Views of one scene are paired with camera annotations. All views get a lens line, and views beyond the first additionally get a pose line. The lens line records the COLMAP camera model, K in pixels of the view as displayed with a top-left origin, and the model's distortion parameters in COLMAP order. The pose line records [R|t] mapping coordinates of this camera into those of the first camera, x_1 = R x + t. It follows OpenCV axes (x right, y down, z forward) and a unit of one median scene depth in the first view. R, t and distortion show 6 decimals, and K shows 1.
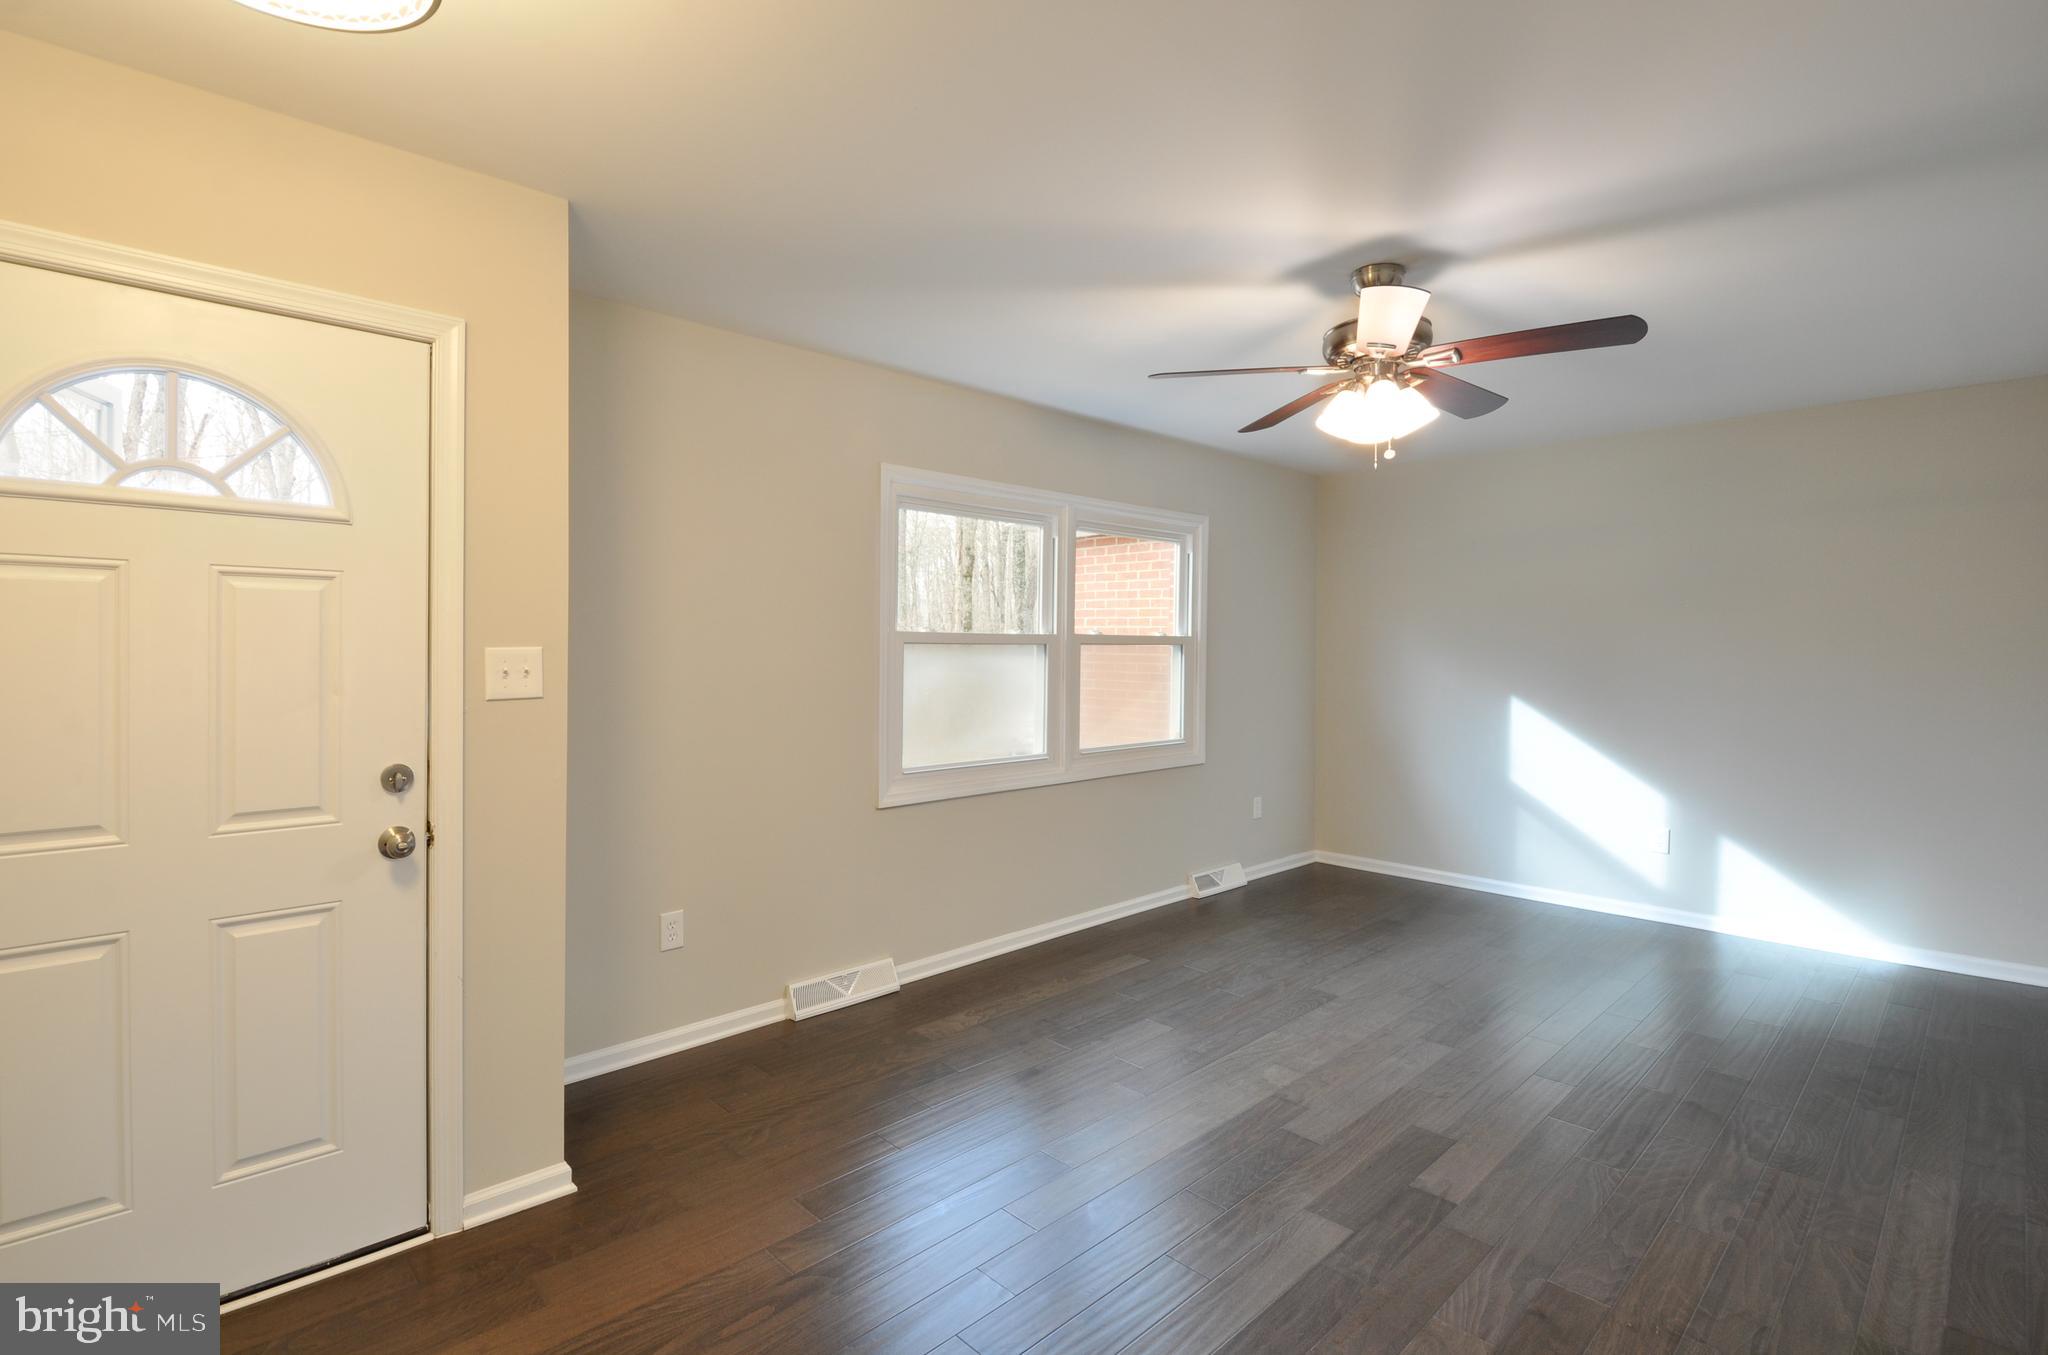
lens RADIAL K [[937.0, 0, 1017.1], [0, 937.0, 646.2], [0, 0, 1]] dist [0.000774, -0.012171]
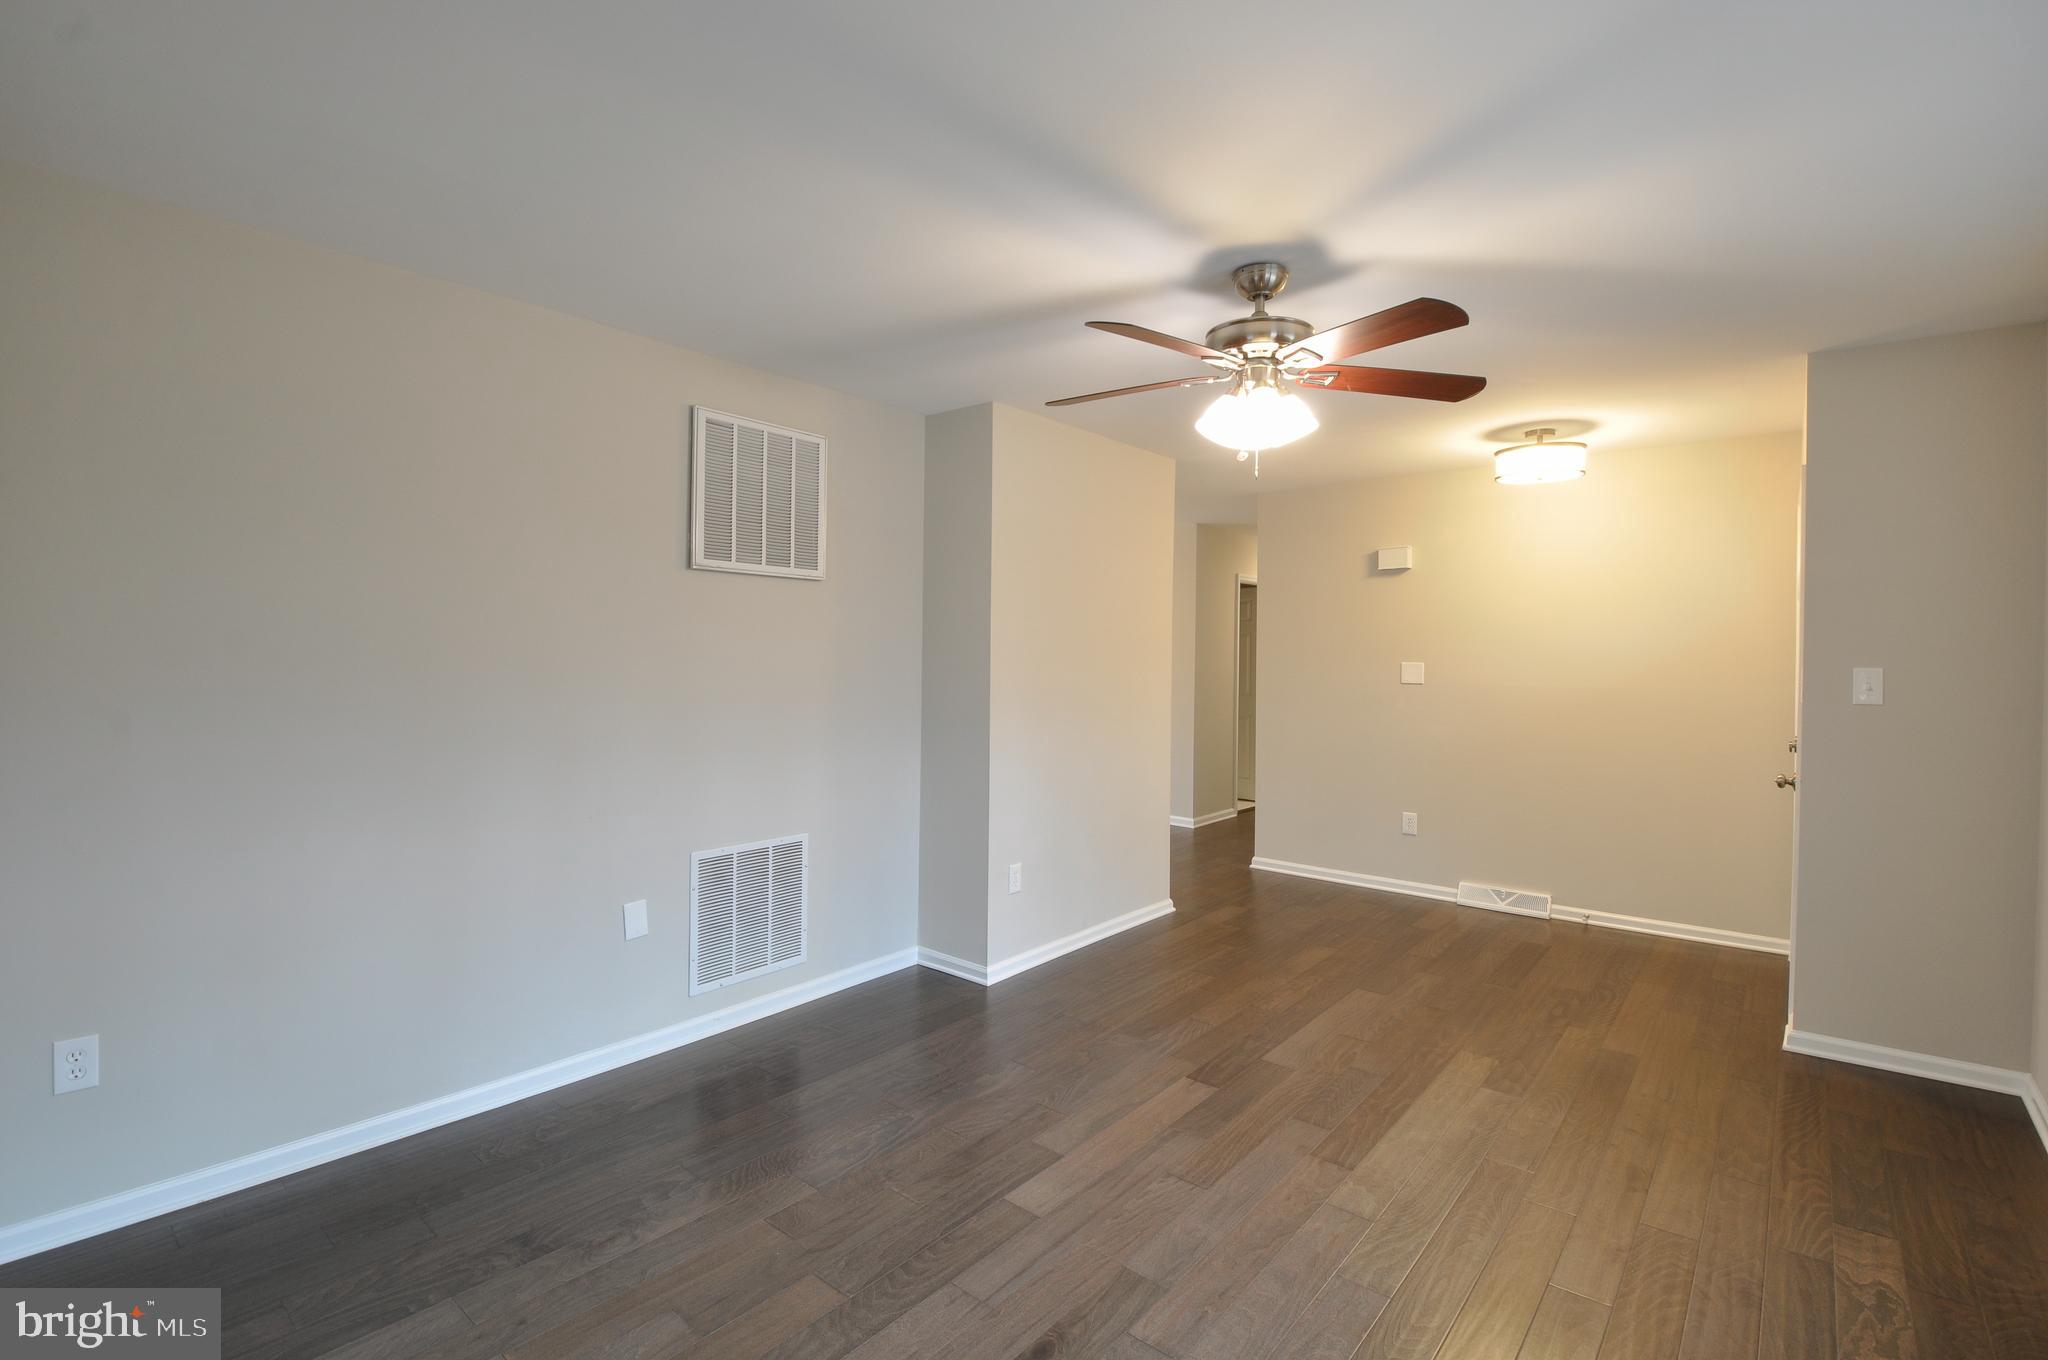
lens RADIAL K [[936.8, 0, 1034.0], [0, 936.8, 658.5], [0, 0, 1]] dist [-0.001539, -0.016559]
pose [[-0.992221, -0.015603, -0.123510, 0.477277], [-0.015883, 0.999873, 0.001280, 0.001188], [0.123474, 0.003231, -0.992343, 1.273711]]
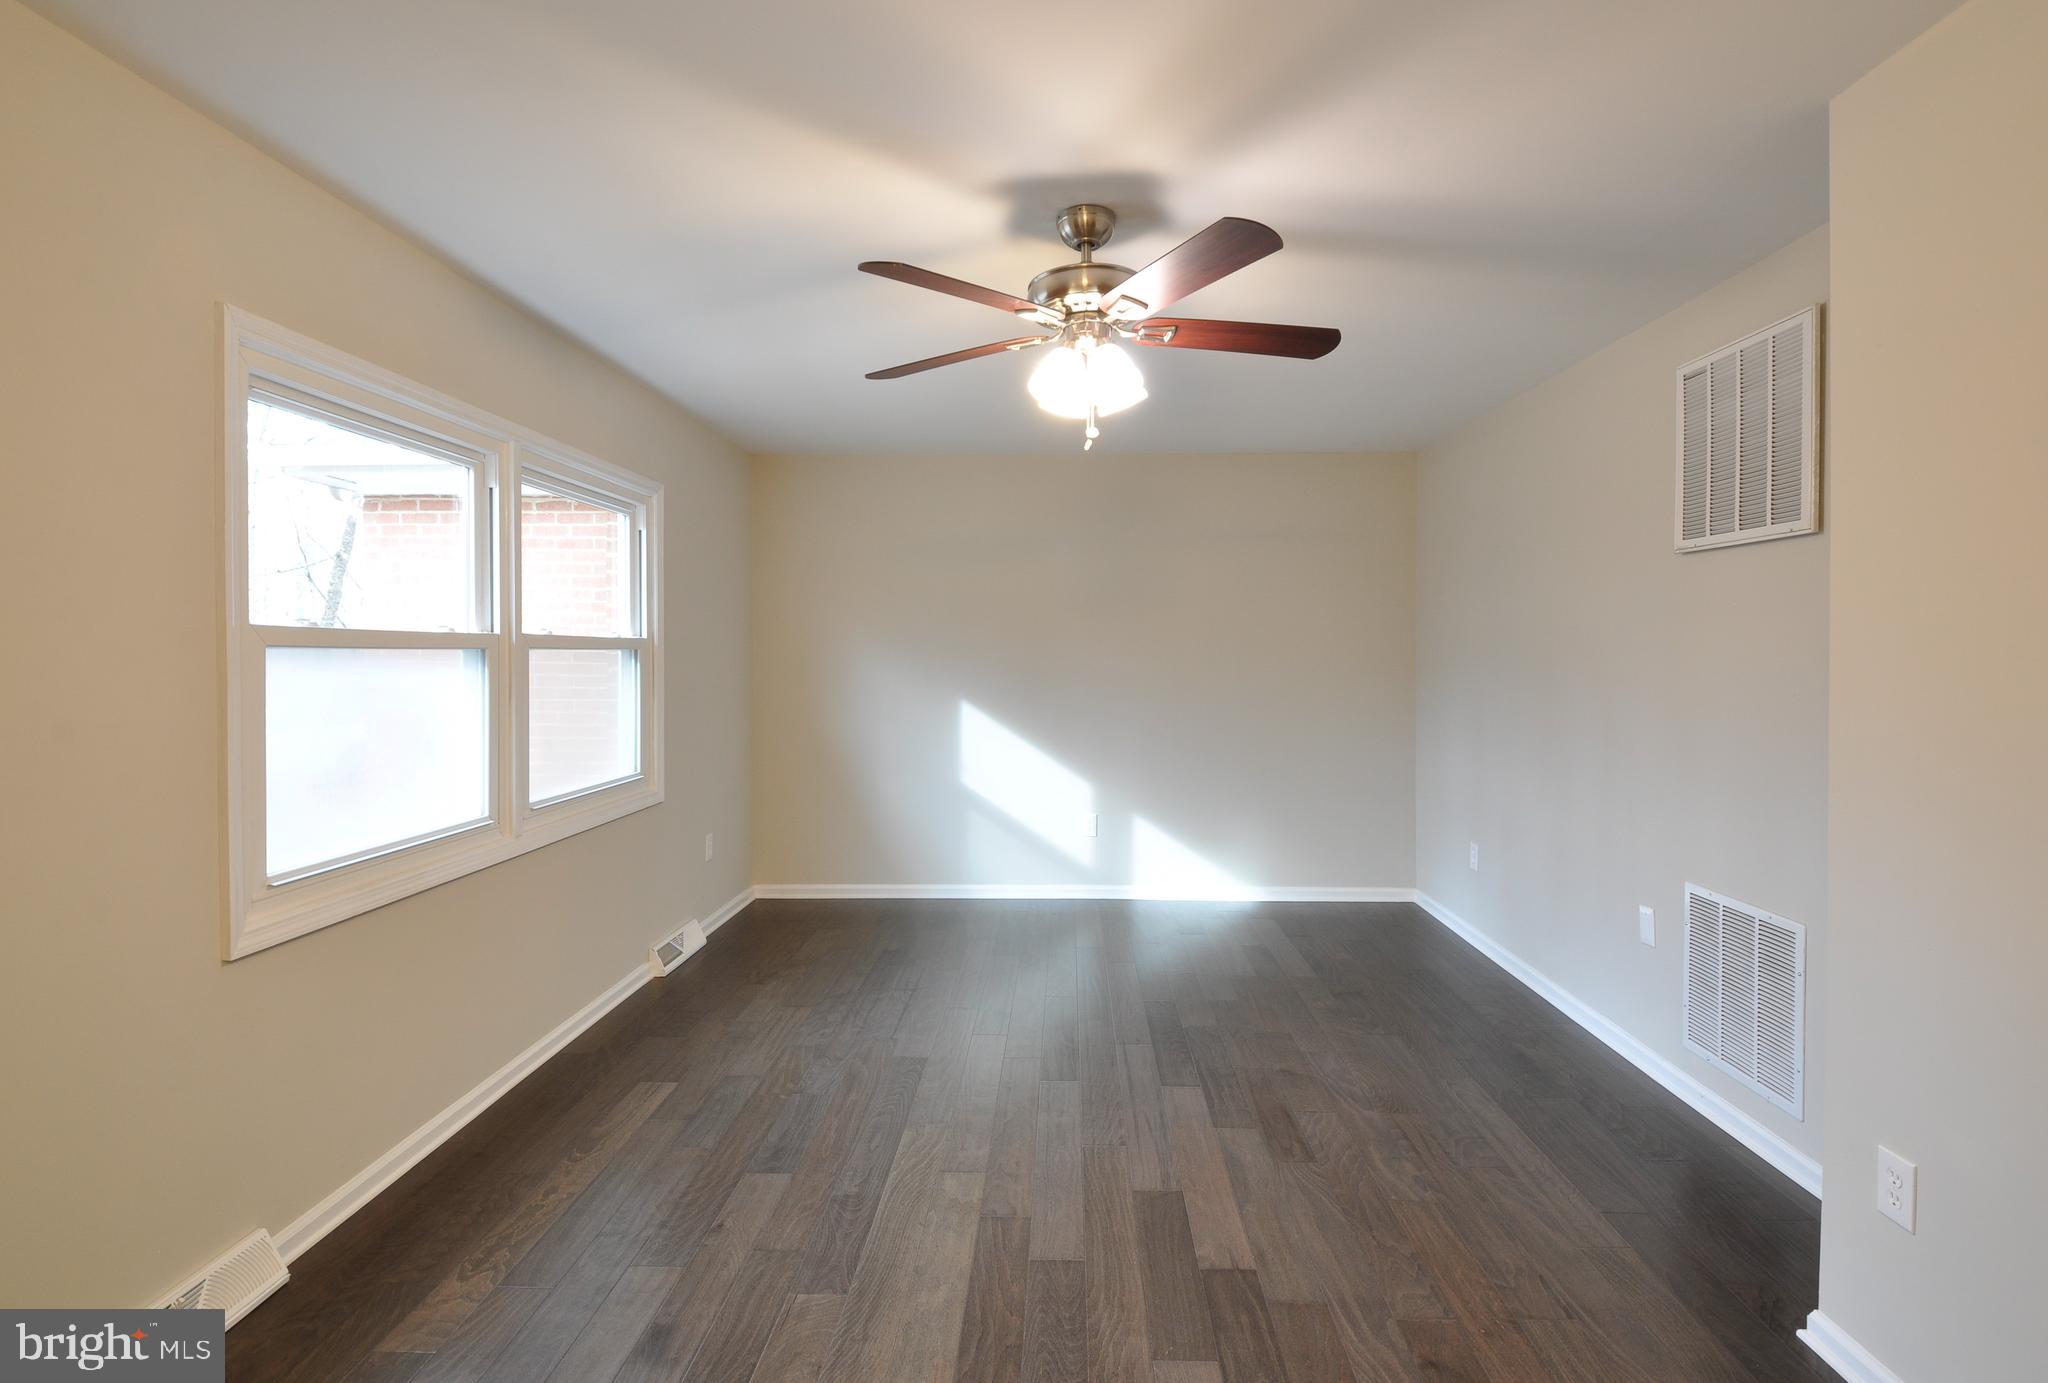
lens RADIAL K [[977.9, 0, 1022.3], [0, 977.9, 652.4], [0, 0, 1]] dist [0.047616, -0.037423]
pose [[0.721789, -0.006664, 0.692081, -0.193441], [0.004282, 0.999978, 0.005162, -0.002255], [-0.692100, -0.000763, 0.721802, 0.257868]]
